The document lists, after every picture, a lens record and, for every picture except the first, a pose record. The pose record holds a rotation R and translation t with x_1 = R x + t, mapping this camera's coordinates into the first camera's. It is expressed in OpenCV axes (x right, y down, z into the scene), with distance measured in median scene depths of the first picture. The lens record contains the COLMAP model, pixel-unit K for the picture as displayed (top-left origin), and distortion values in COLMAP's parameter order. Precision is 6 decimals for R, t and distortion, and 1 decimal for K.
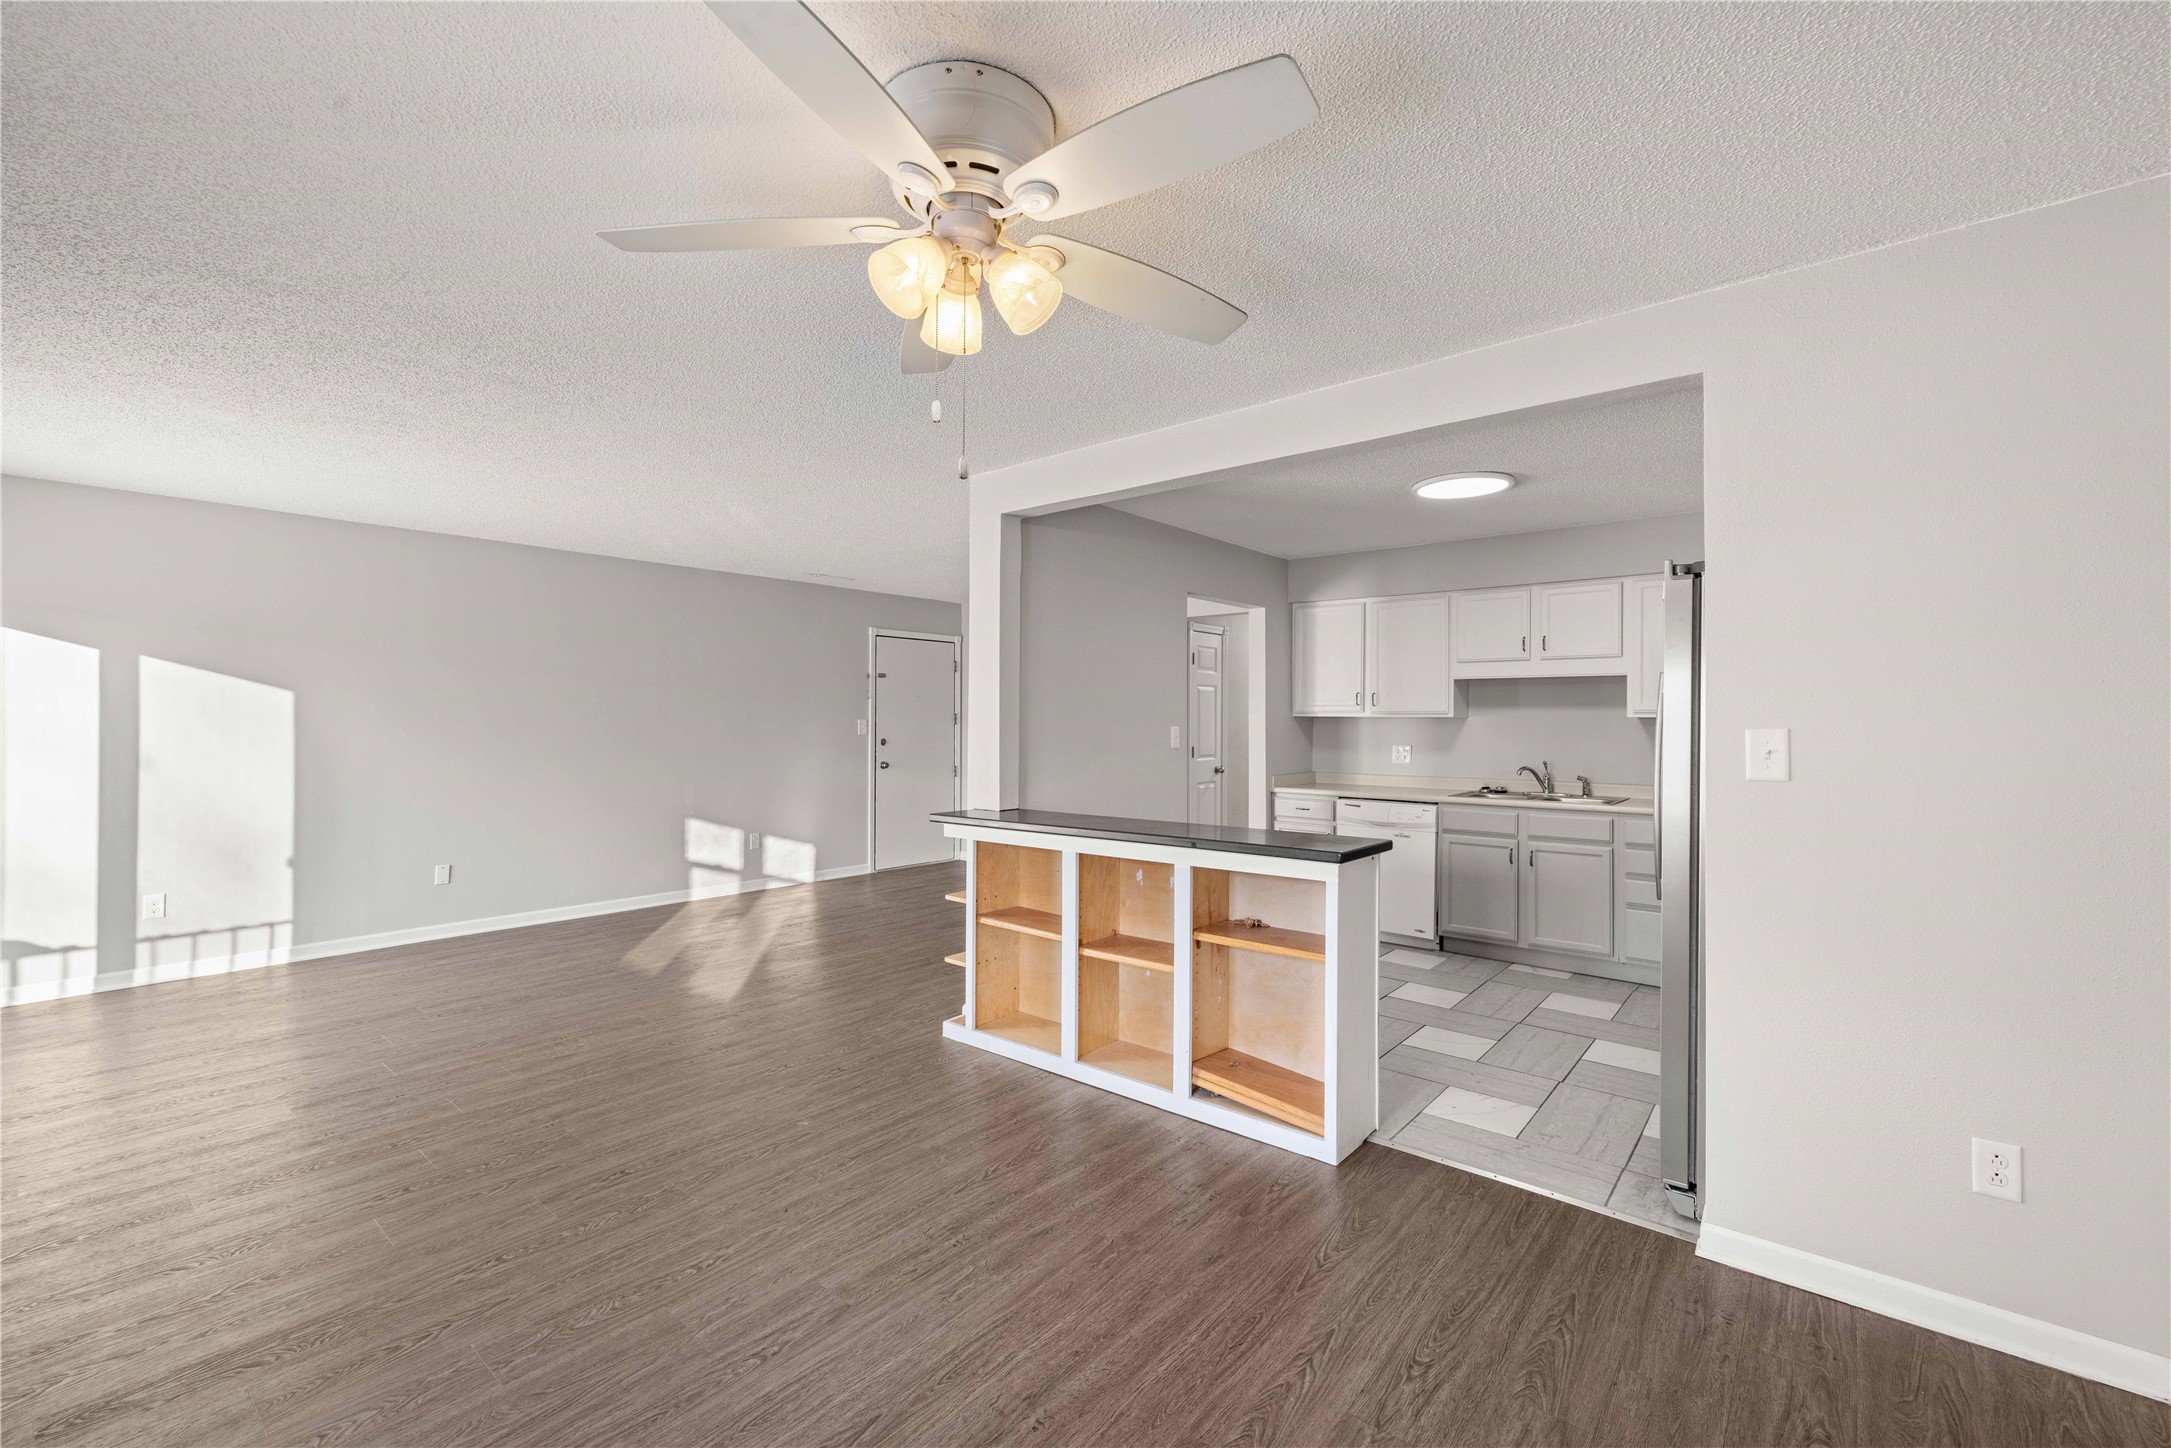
lens RADIAL K [[907.7, 0, 1083.7], [0, 907.7, 717.0], [0, 0, 1]] dist [-0.001062, -0.000160]
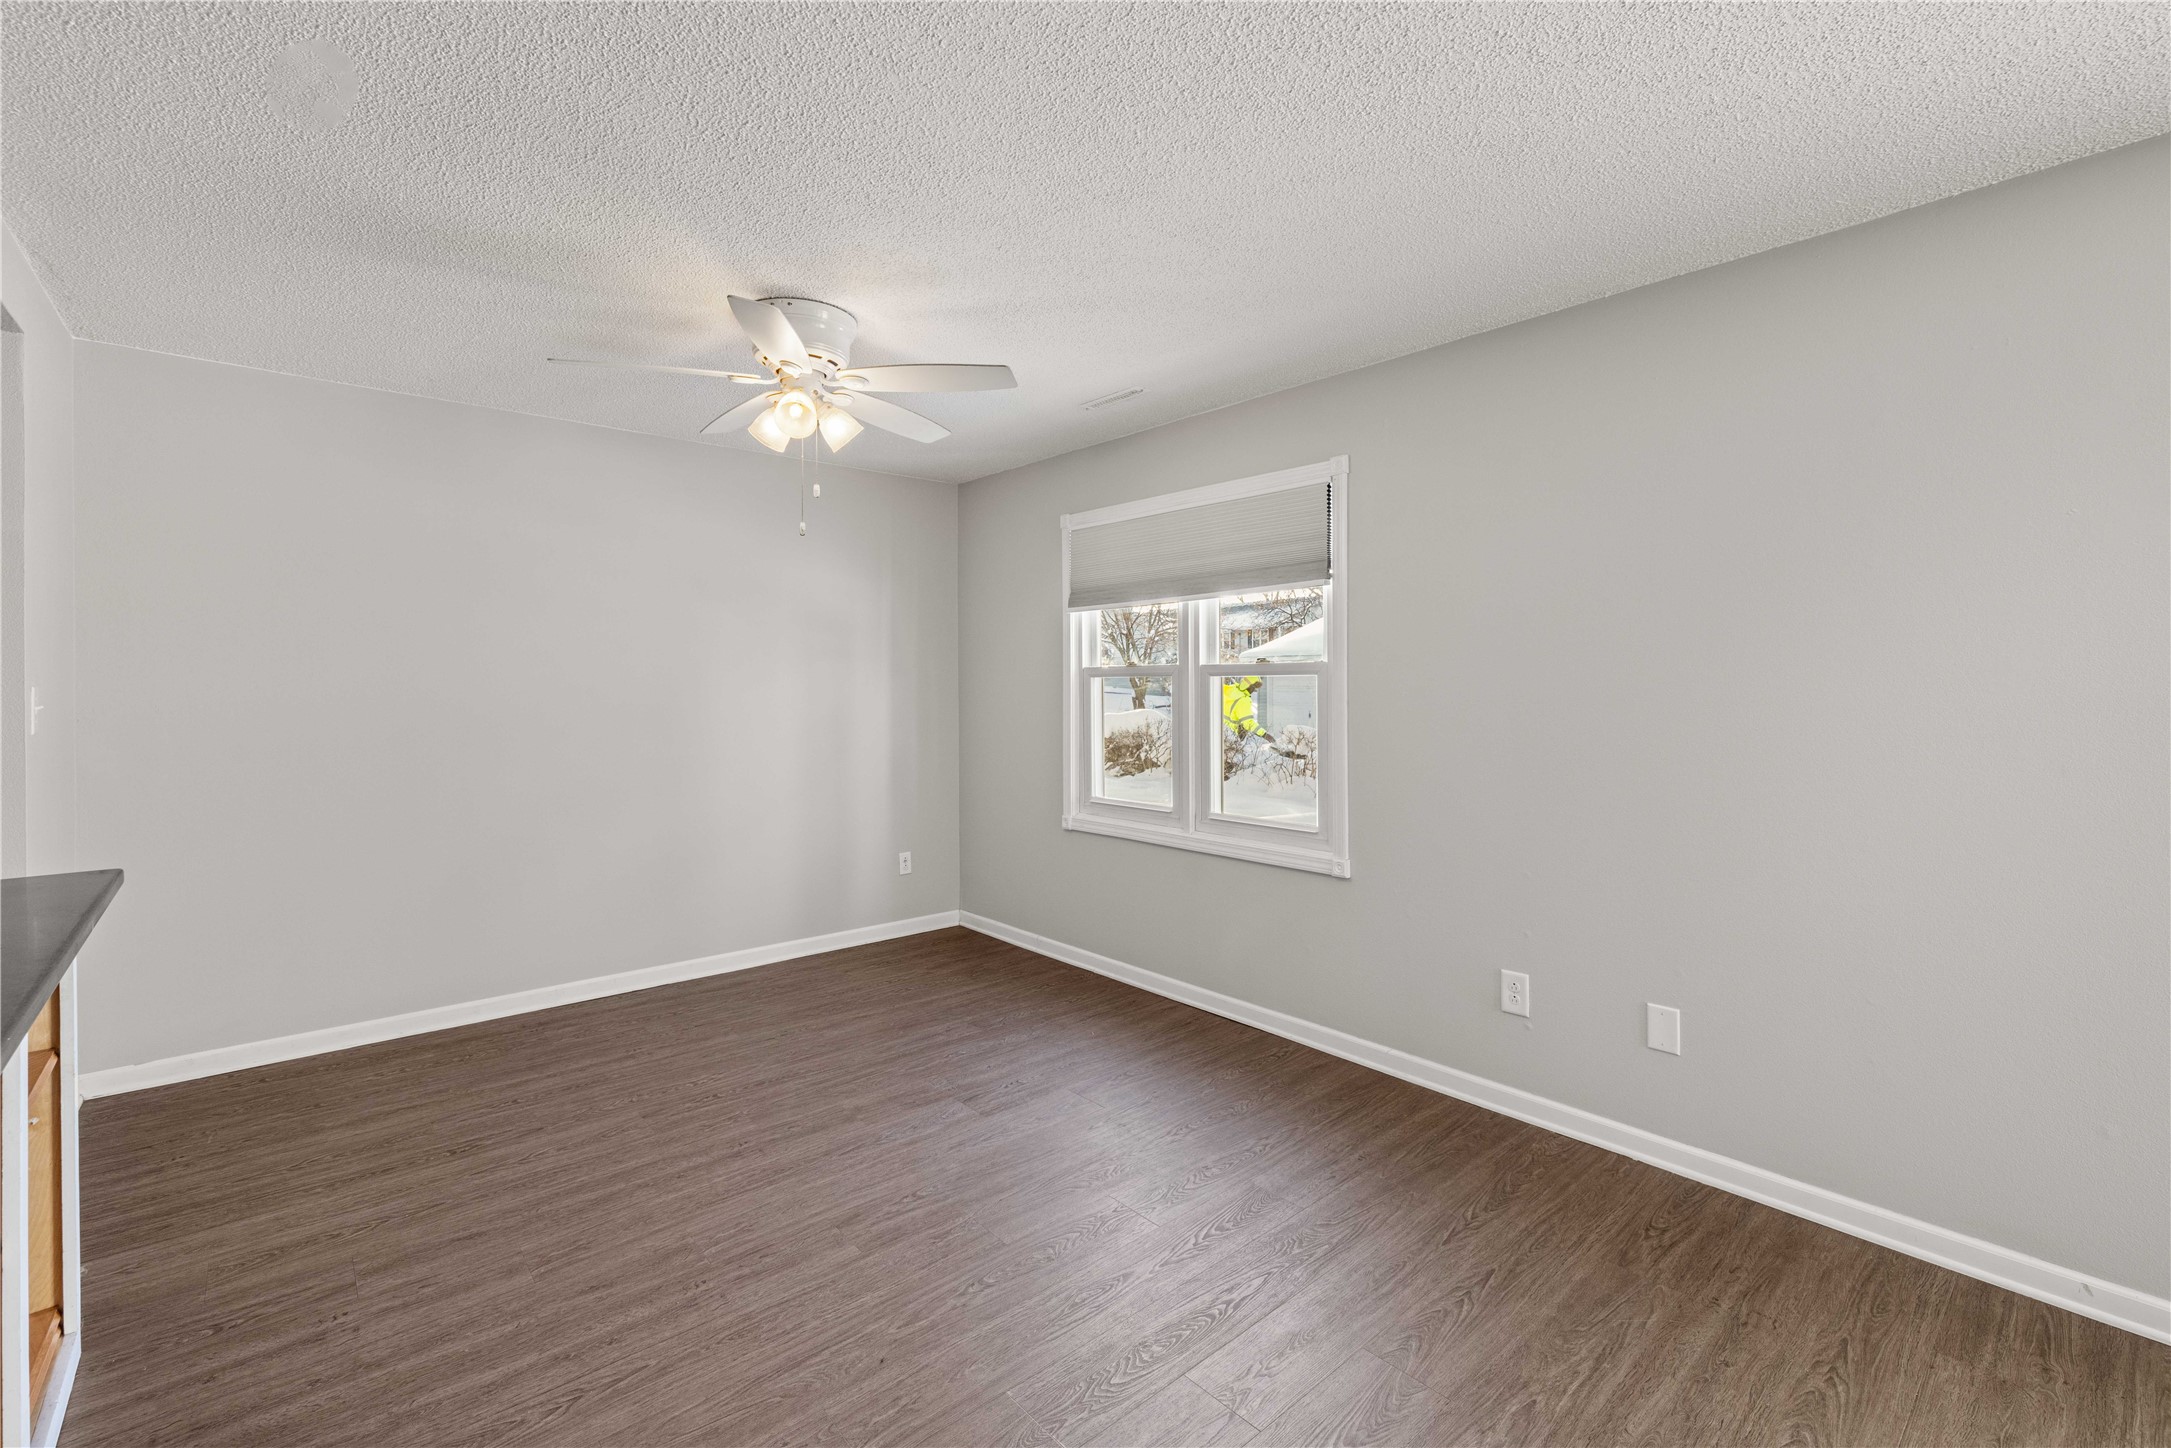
lens RADIAL K [[942.2, 0, 1103.6], [0, 942.2, 682.1], [0, 0, 1]] dist [-0.000441, 0.000175]
pose [[-0.989080, -0.004400, 0.147316, -0.303528], [-0.005501, 0.999960, -0.007063, 0.003906], [-0.147279, -0.007796, -0.989064, 0.855929]]
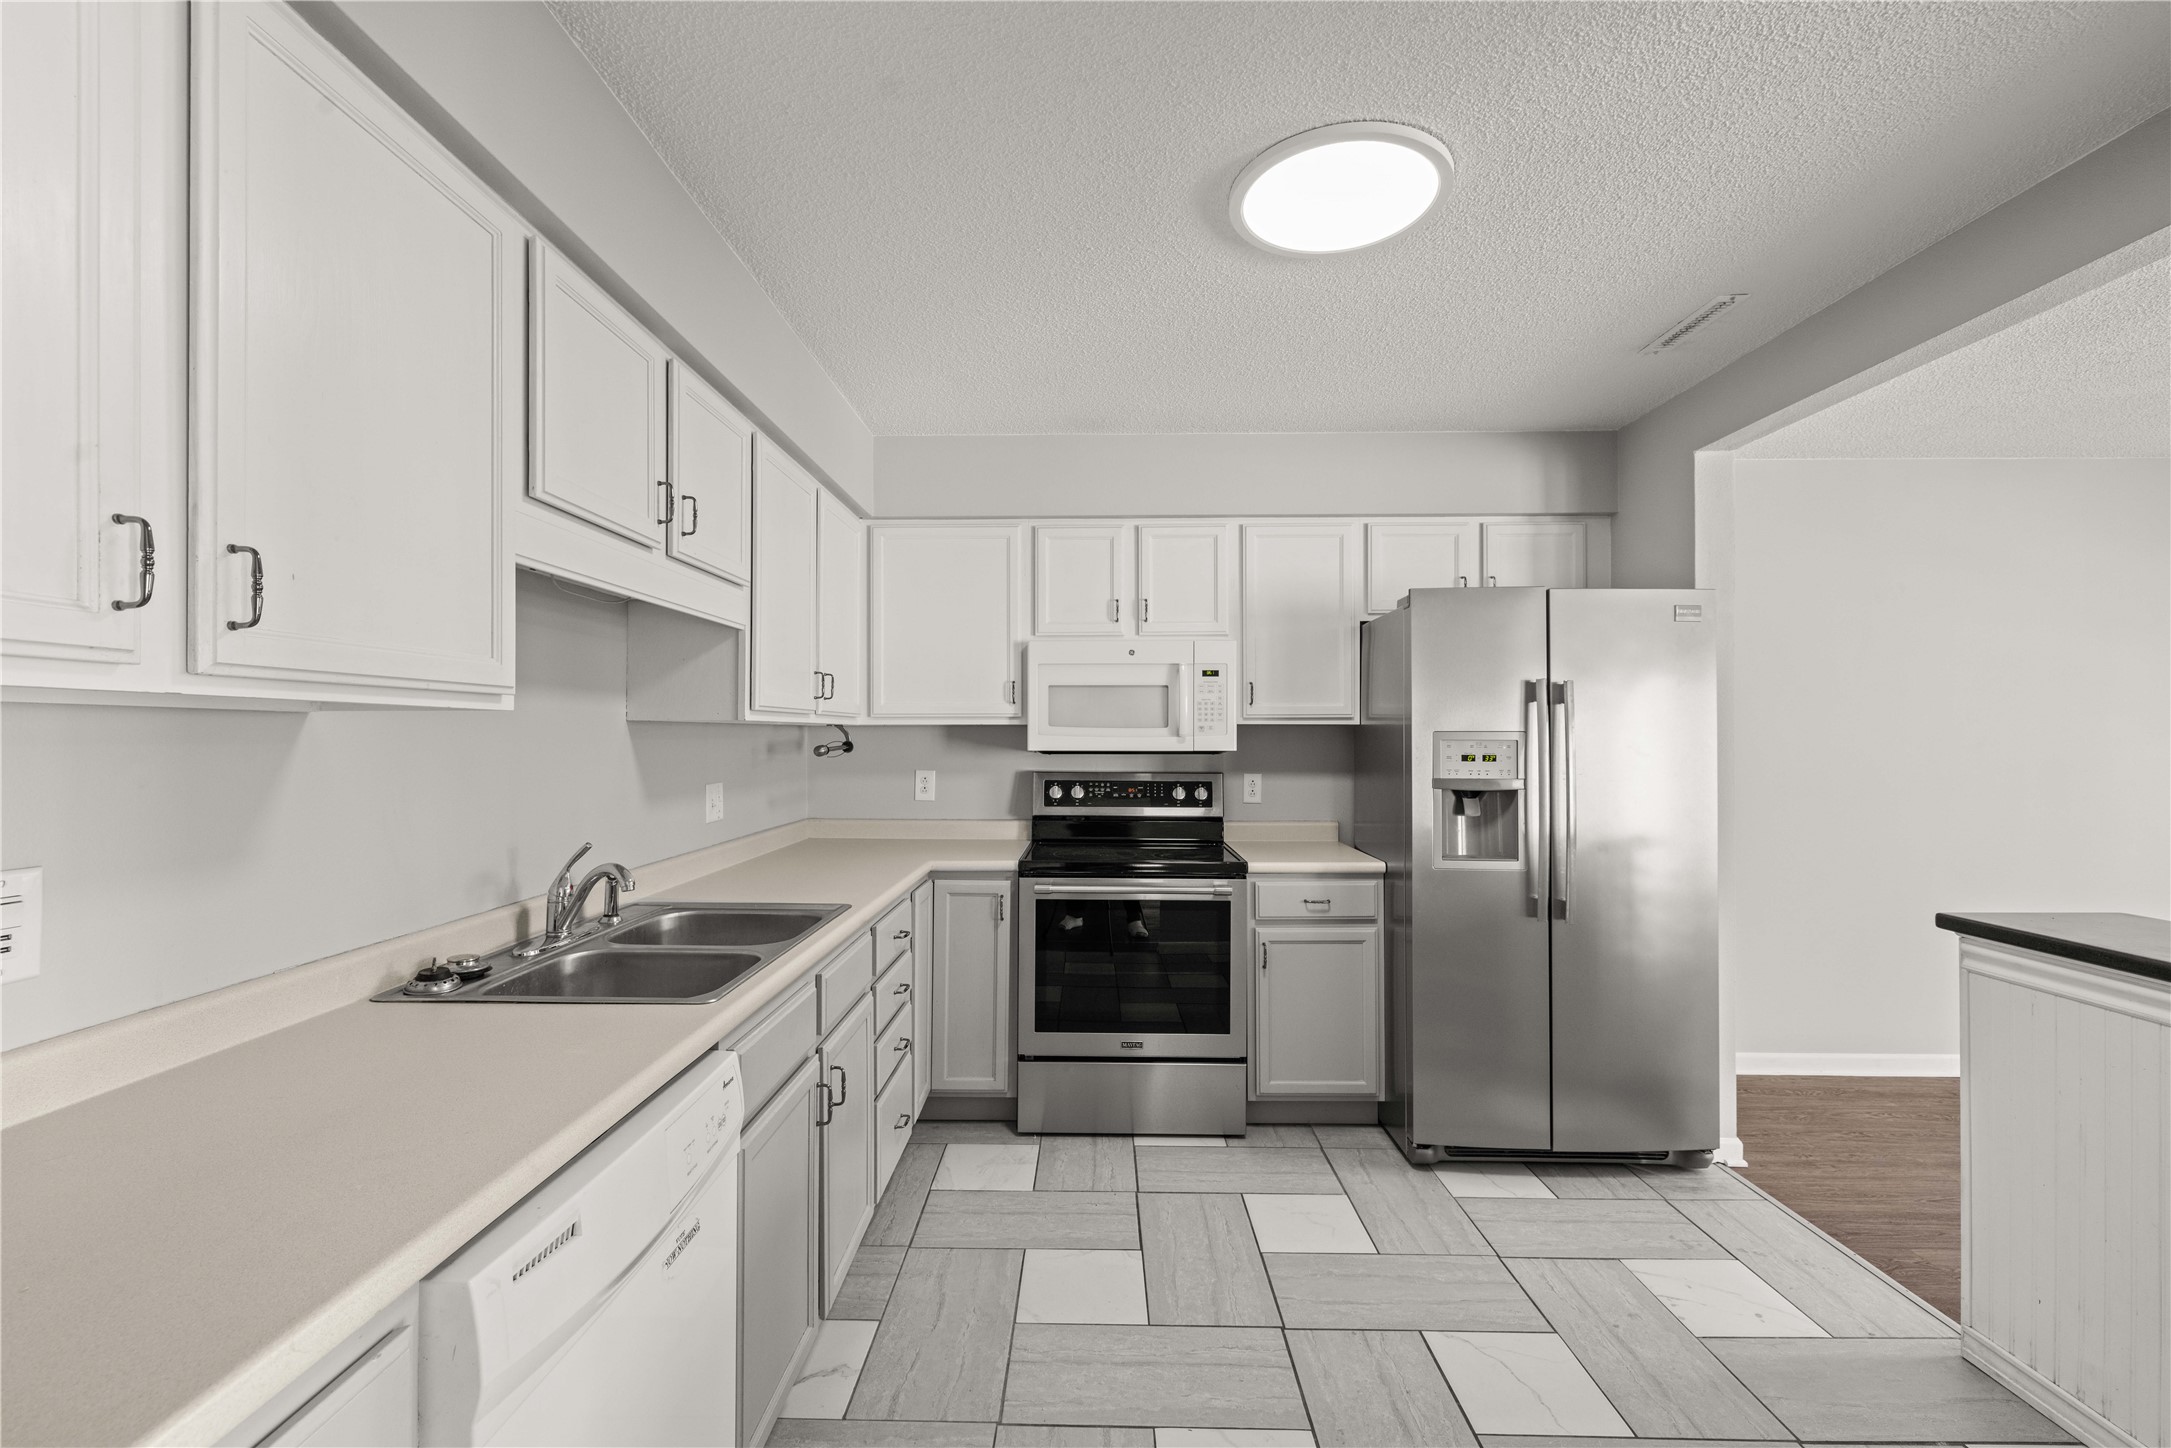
lens RADIAL K [[914.1, 0, 1084.3], [0, 914.1, 732.2], [0, 0, 1]] dist [-0.000276, 0.000079]
pose [[-0.622590, -0.004469, 0.782535, 0.121934], [-0.008945, 0.999959, -0.001406, 0.005058], [-0.782497, -0.007875, -0.622605, 1.137016]]
